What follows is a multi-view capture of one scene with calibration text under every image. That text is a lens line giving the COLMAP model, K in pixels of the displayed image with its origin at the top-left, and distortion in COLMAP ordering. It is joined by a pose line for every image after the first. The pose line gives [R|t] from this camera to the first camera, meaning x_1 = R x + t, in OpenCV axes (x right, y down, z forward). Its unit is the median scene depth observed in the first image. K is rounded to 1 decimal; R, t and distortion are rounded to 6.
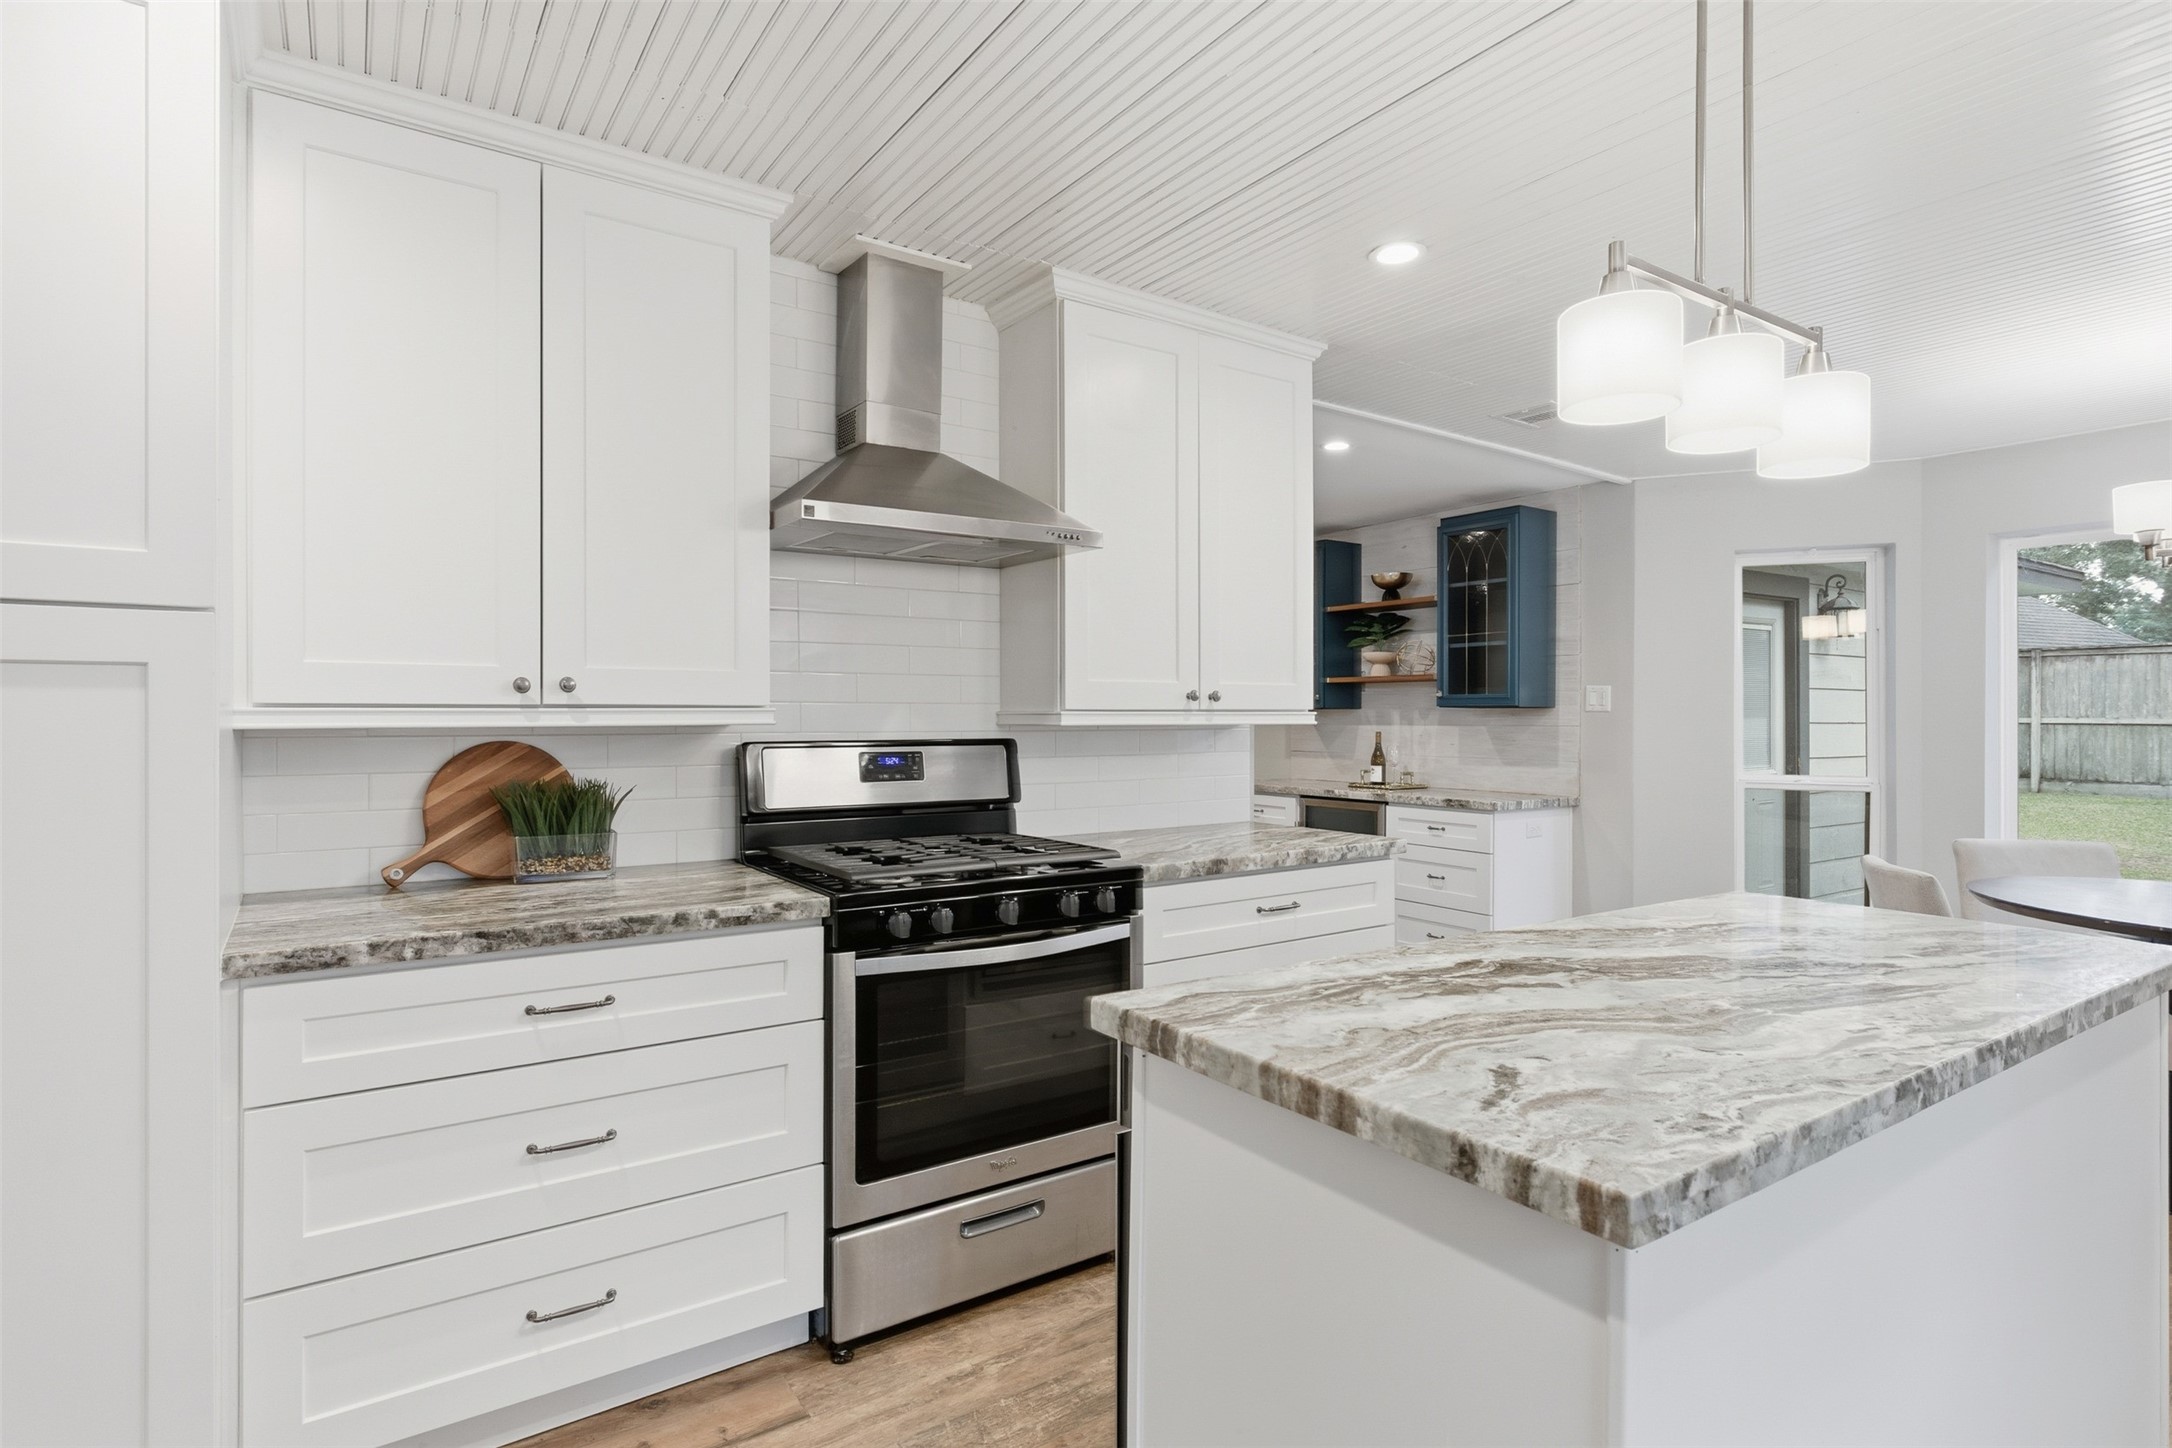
lens RADIAL K [[1091.1, 0, 1086.0], [0, 1091.1, 724.0], [0, 0, 1]] dist [0.006449, 0.000497]
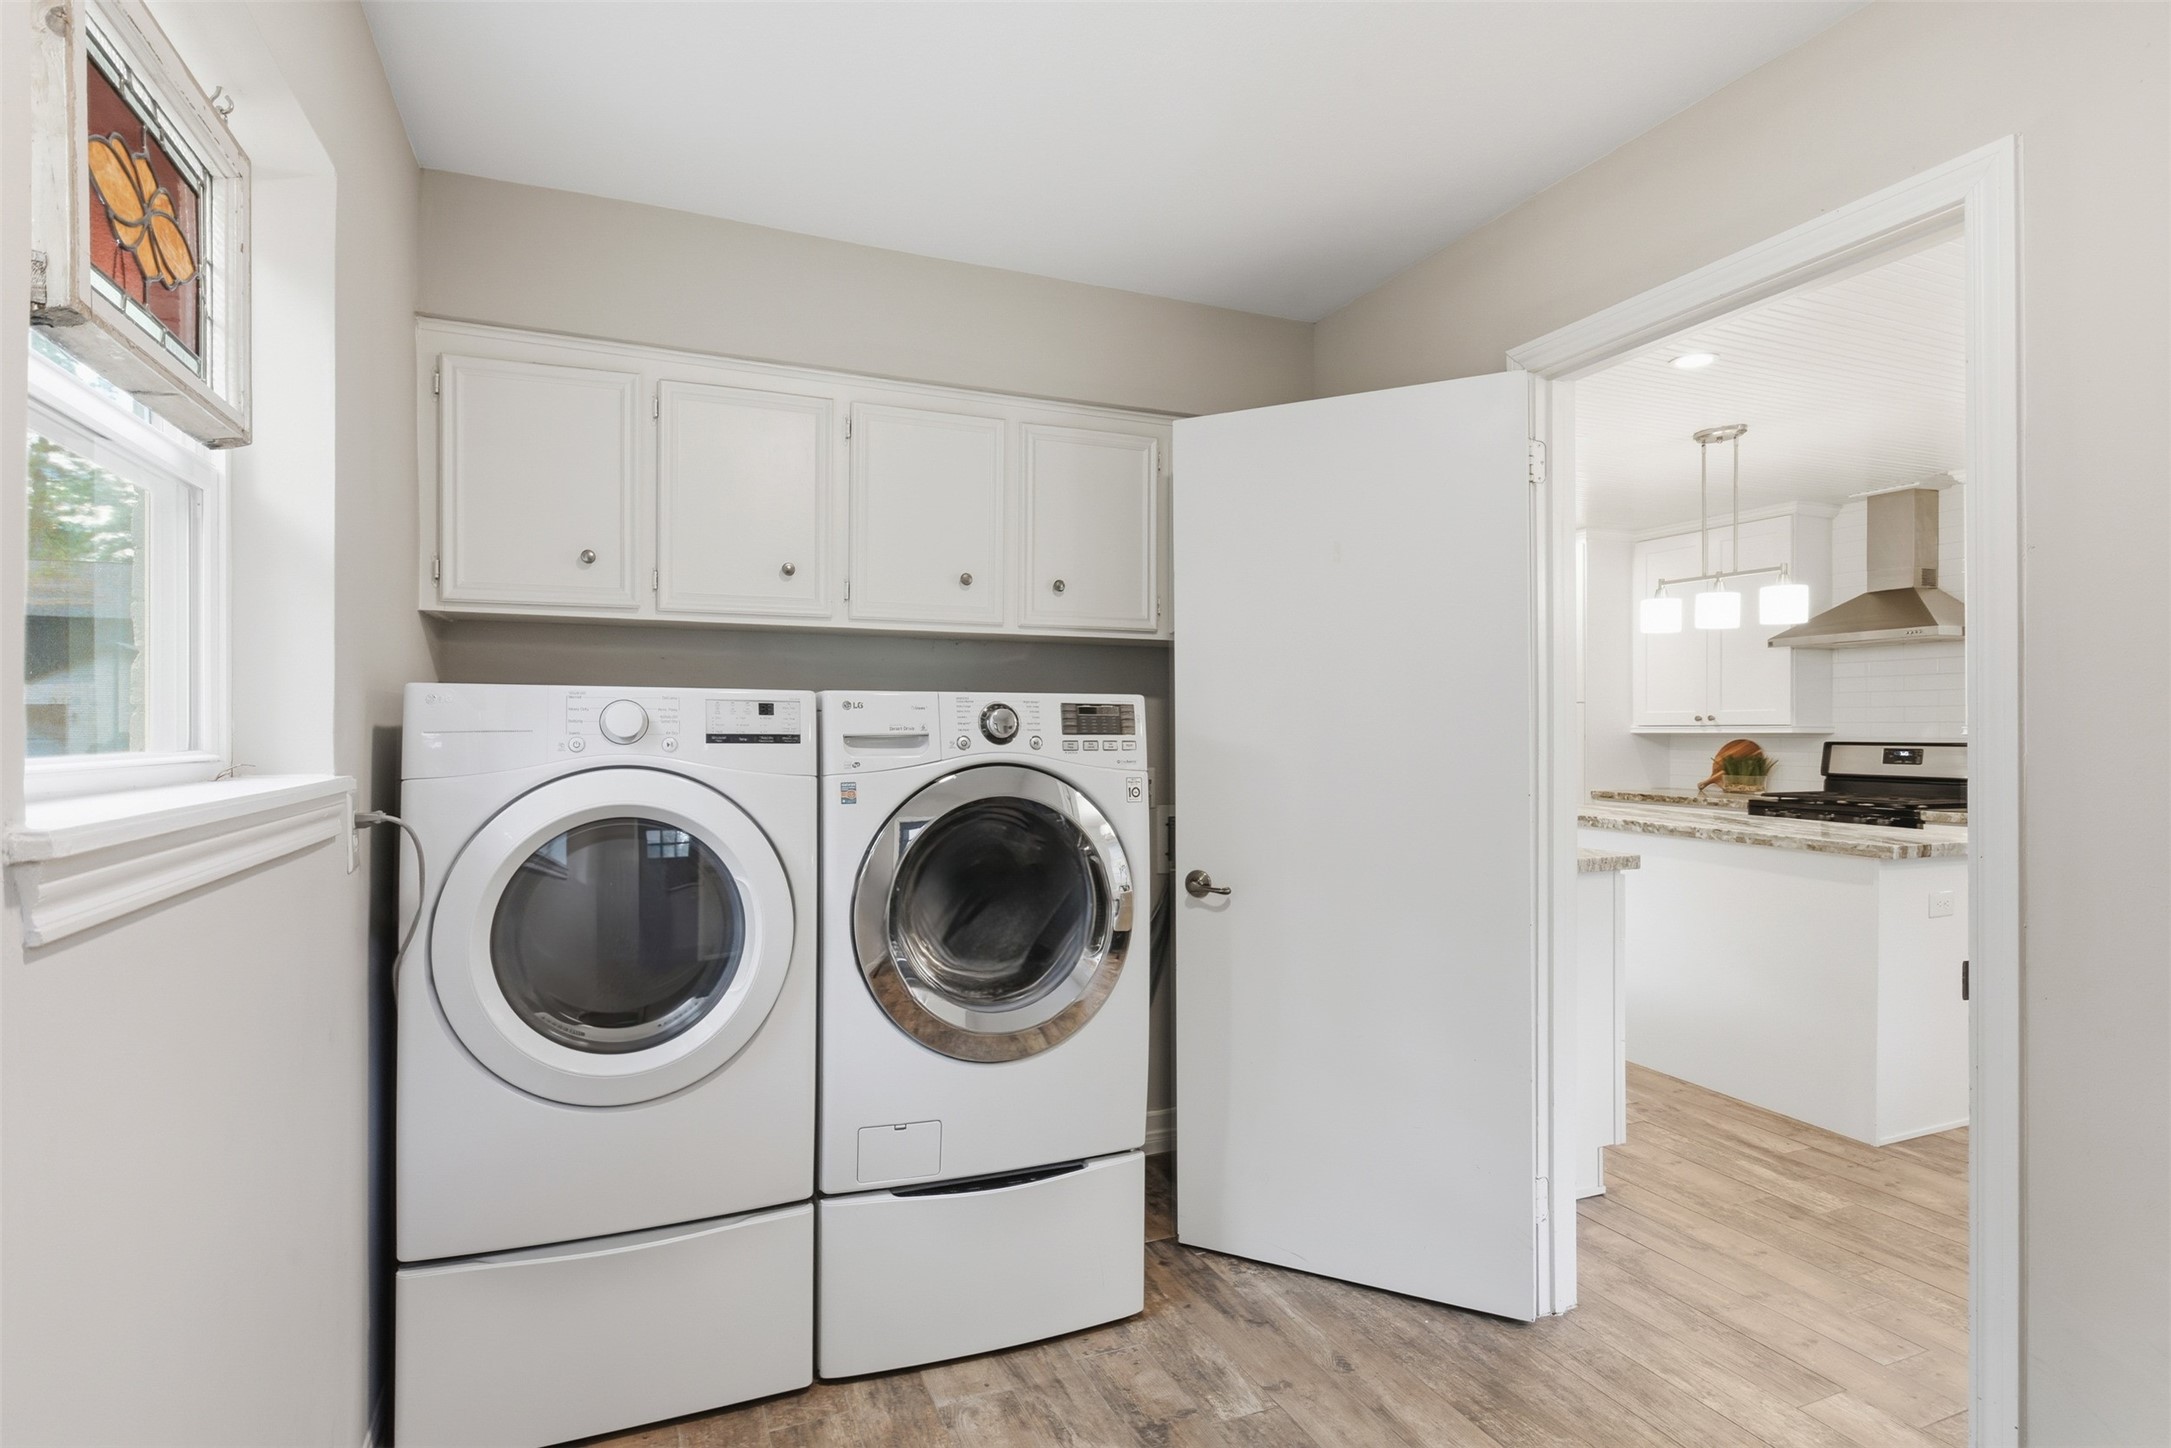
lens RADIAL K [[1090.6, 0, 1085.5], [0, 1090.6, 724.0], [0, 0, 1]] dist [0.006449, 0.000497]
pose [[-0.193859, -0.005563, -0.981014, 2.380968], [-0.010727, 0.999936, -0.003550, 0.006105], [0.980971, 0.009835, -0.193906, -0.012314]]
